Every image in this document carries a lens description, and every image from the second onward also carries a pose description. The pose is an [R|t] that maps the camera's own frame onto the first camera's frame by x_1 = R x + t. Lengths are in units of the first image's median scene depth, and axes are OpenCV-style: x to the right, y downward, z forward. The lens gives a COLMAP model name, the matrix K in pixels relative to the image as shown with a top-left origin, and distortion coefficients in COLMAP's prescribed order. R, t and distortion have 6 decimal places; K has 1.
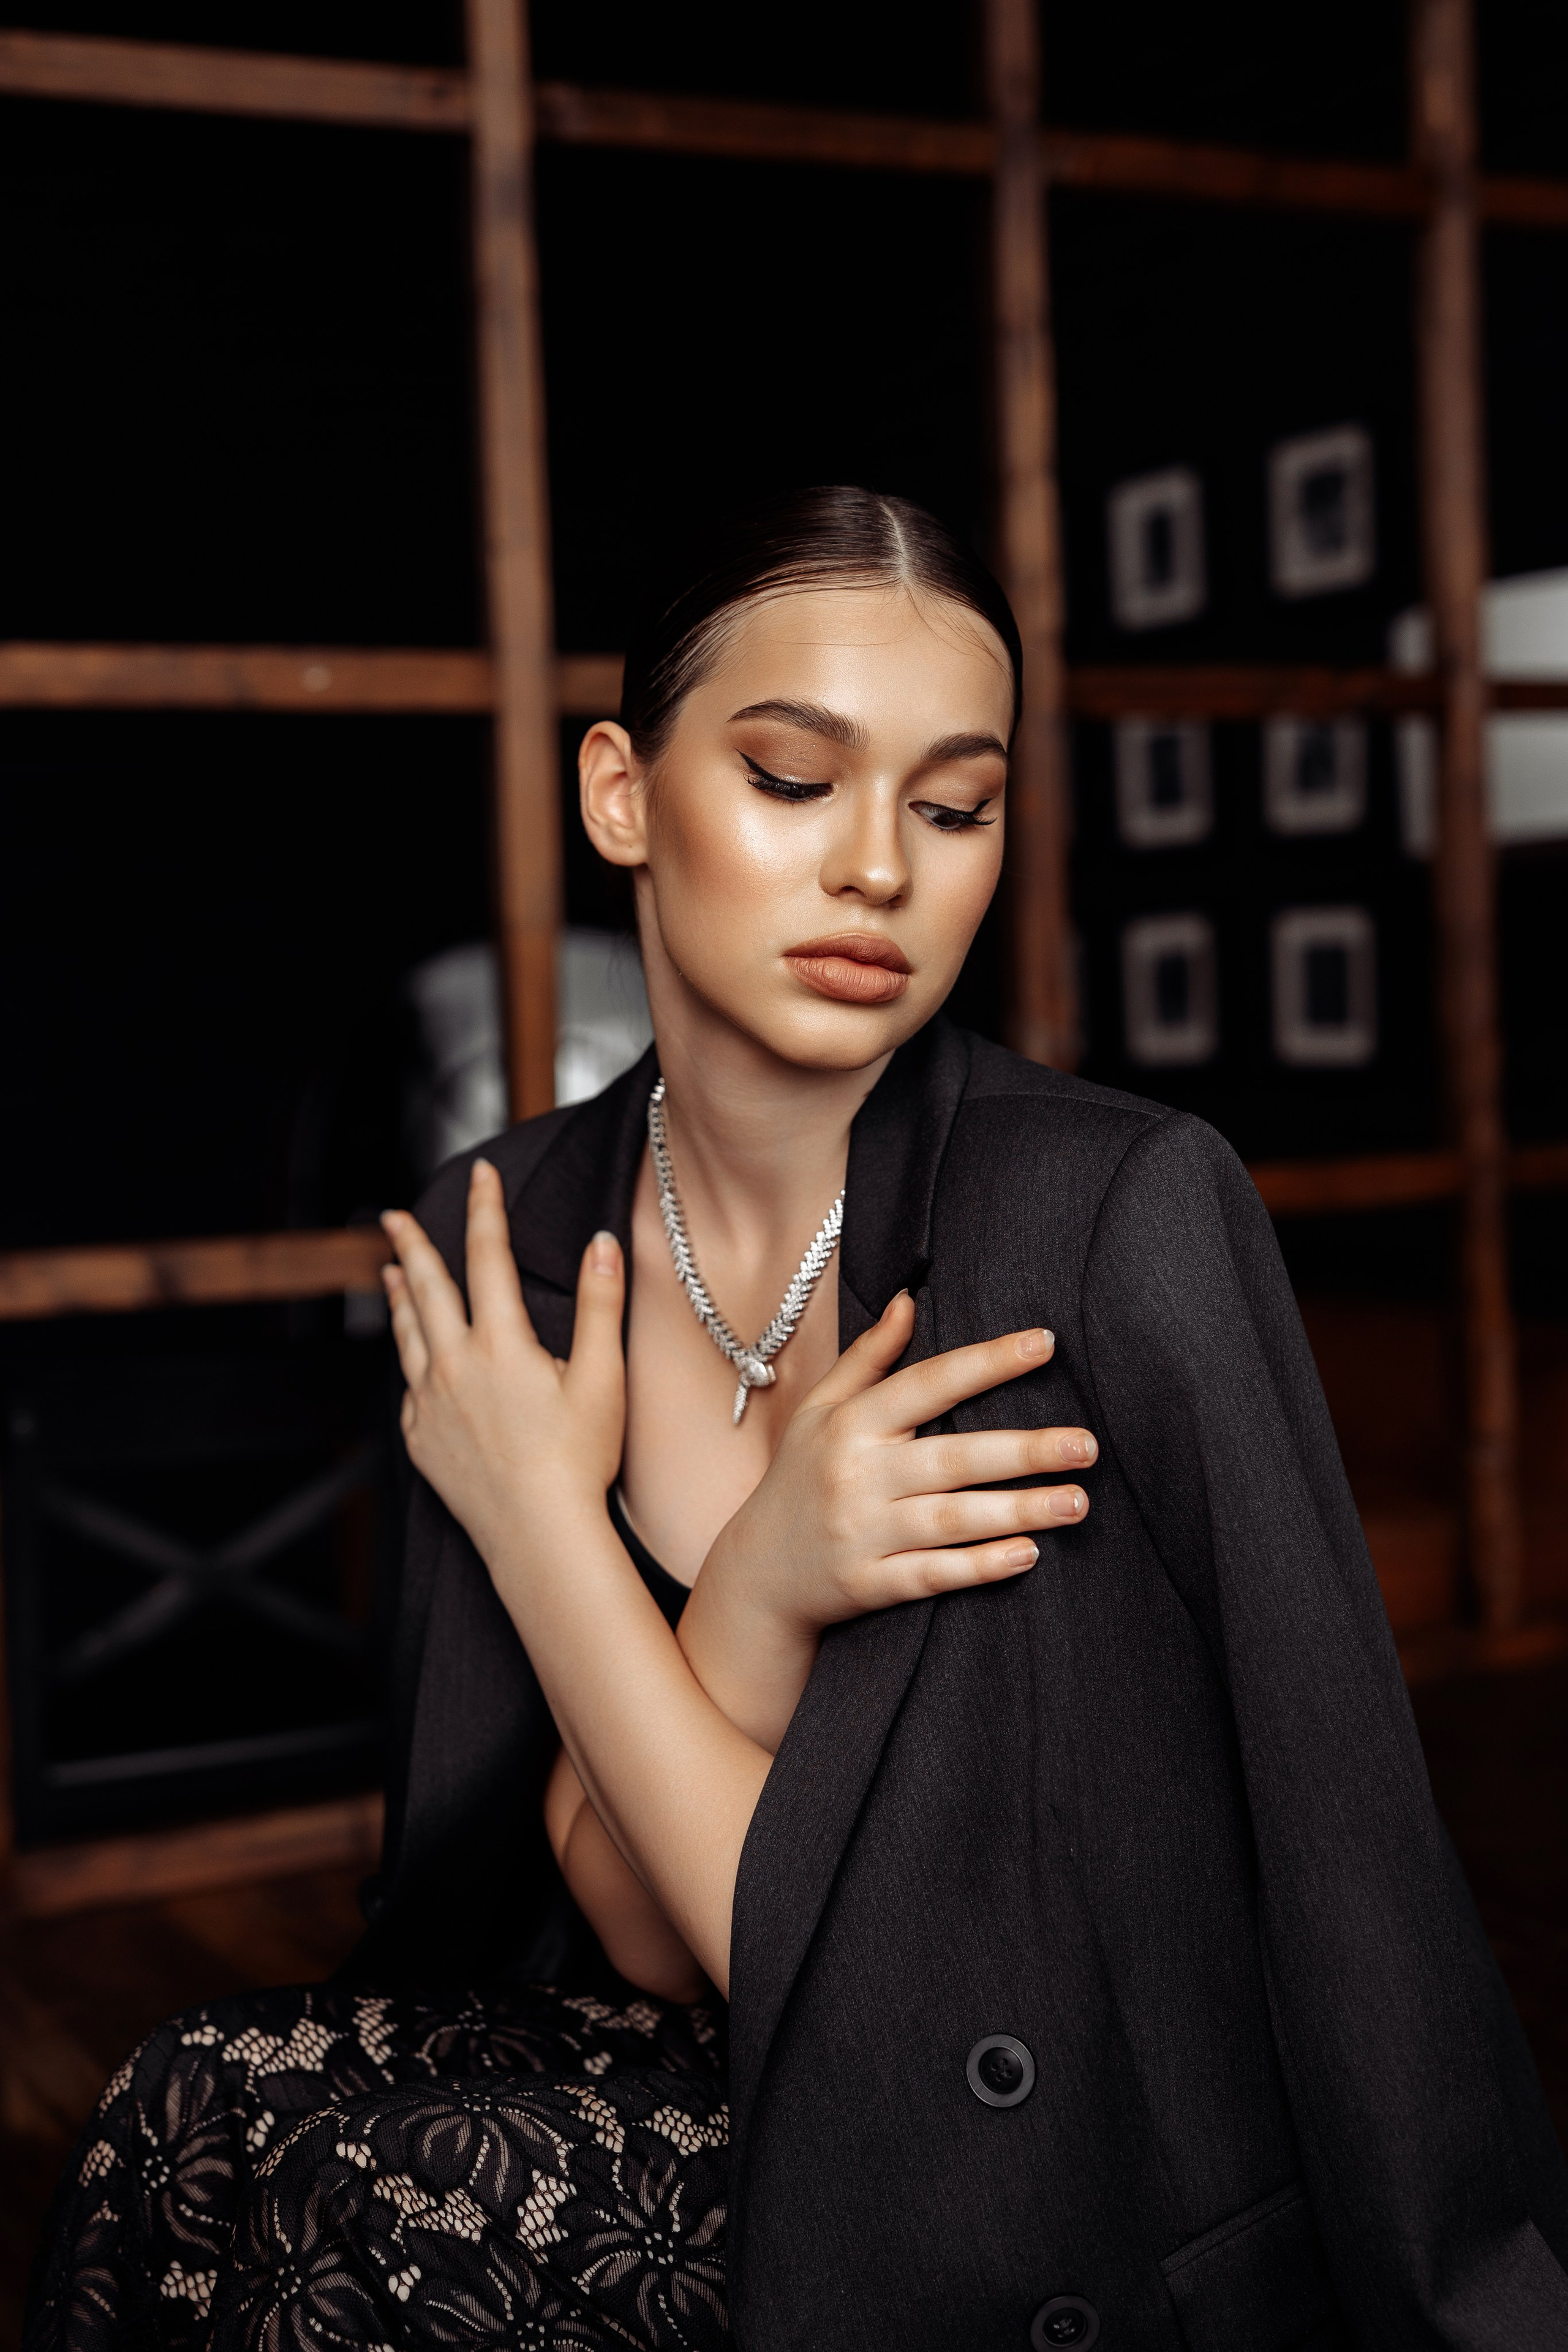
lens RADIAL K [[3361.5, 0, 784.4], [0, 3361.5, 1165.2], [0, 0, 1]] dist [-0.029149, 0.000000]
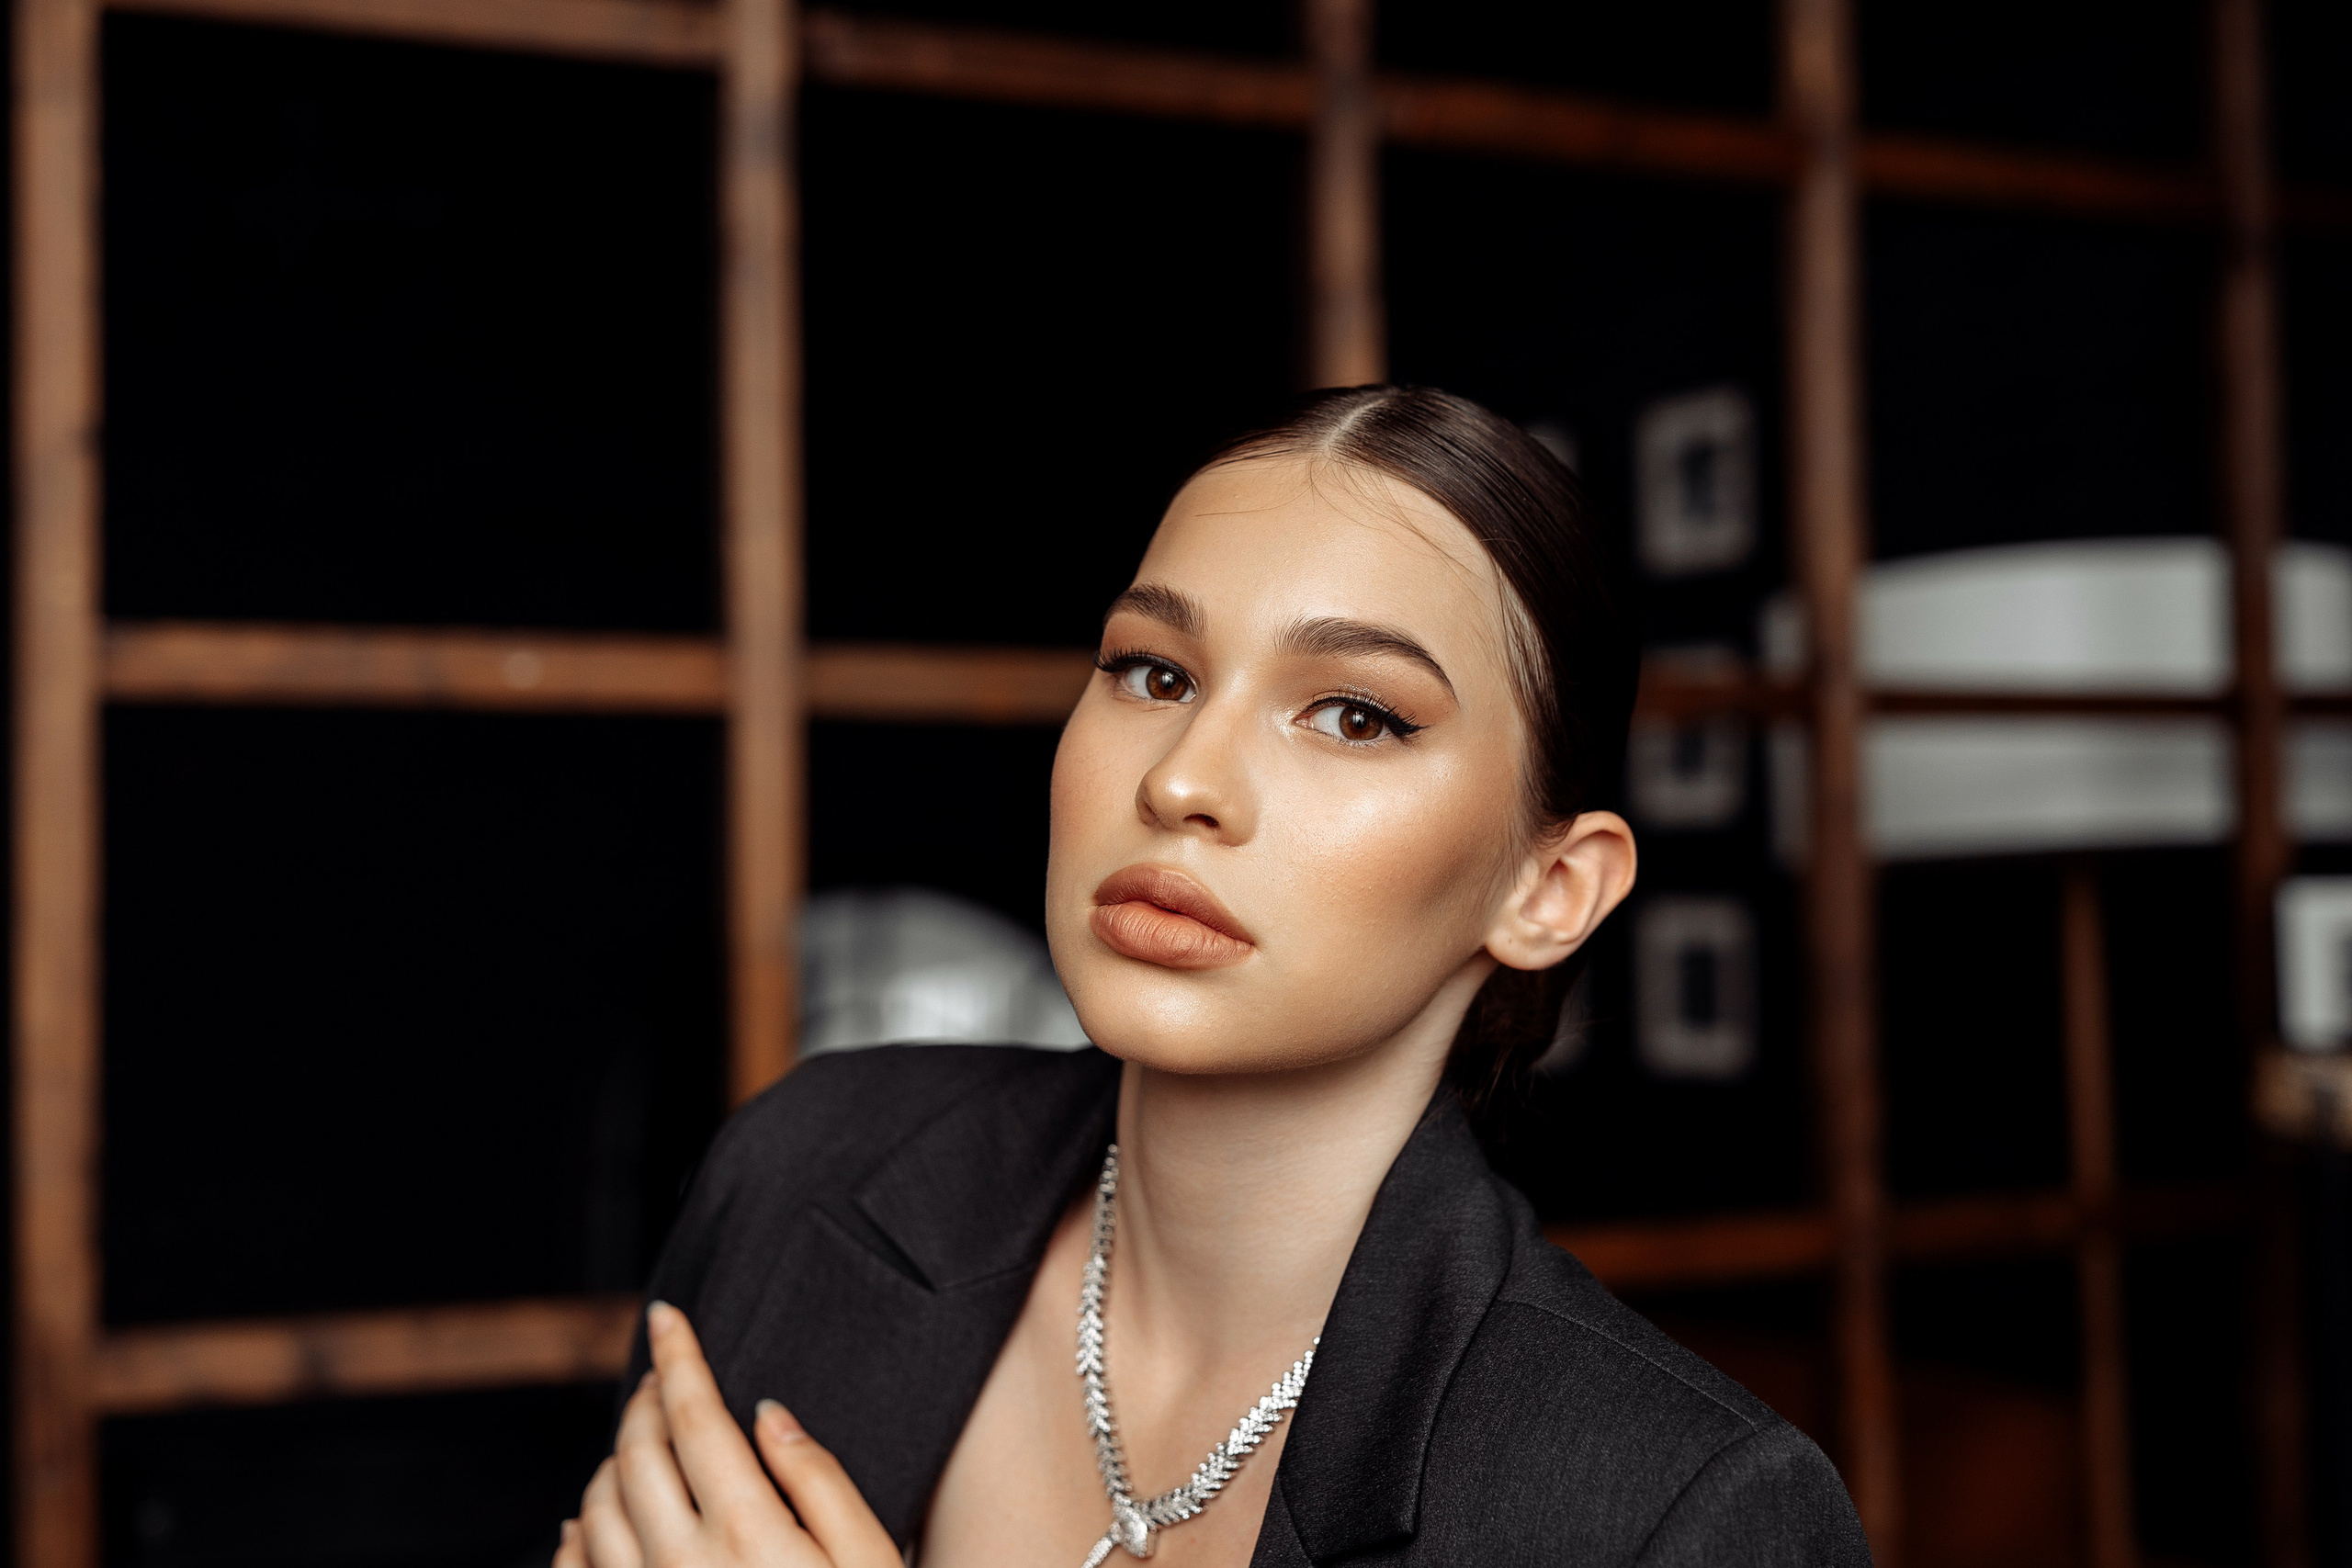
lens RADIAL K [[3361.2, 0, 1163.3], [0, 3361.2, 736.5], [0, 0, 1]] dist [-0.029149, 0.000000]
pose [[0.999717, 0.022434, -0.007862, 0.032485], [-0.023132, 0.994285, -0.104225, -0.036594], [0.005479, 0.104378, 0.994523, 0.118388]]
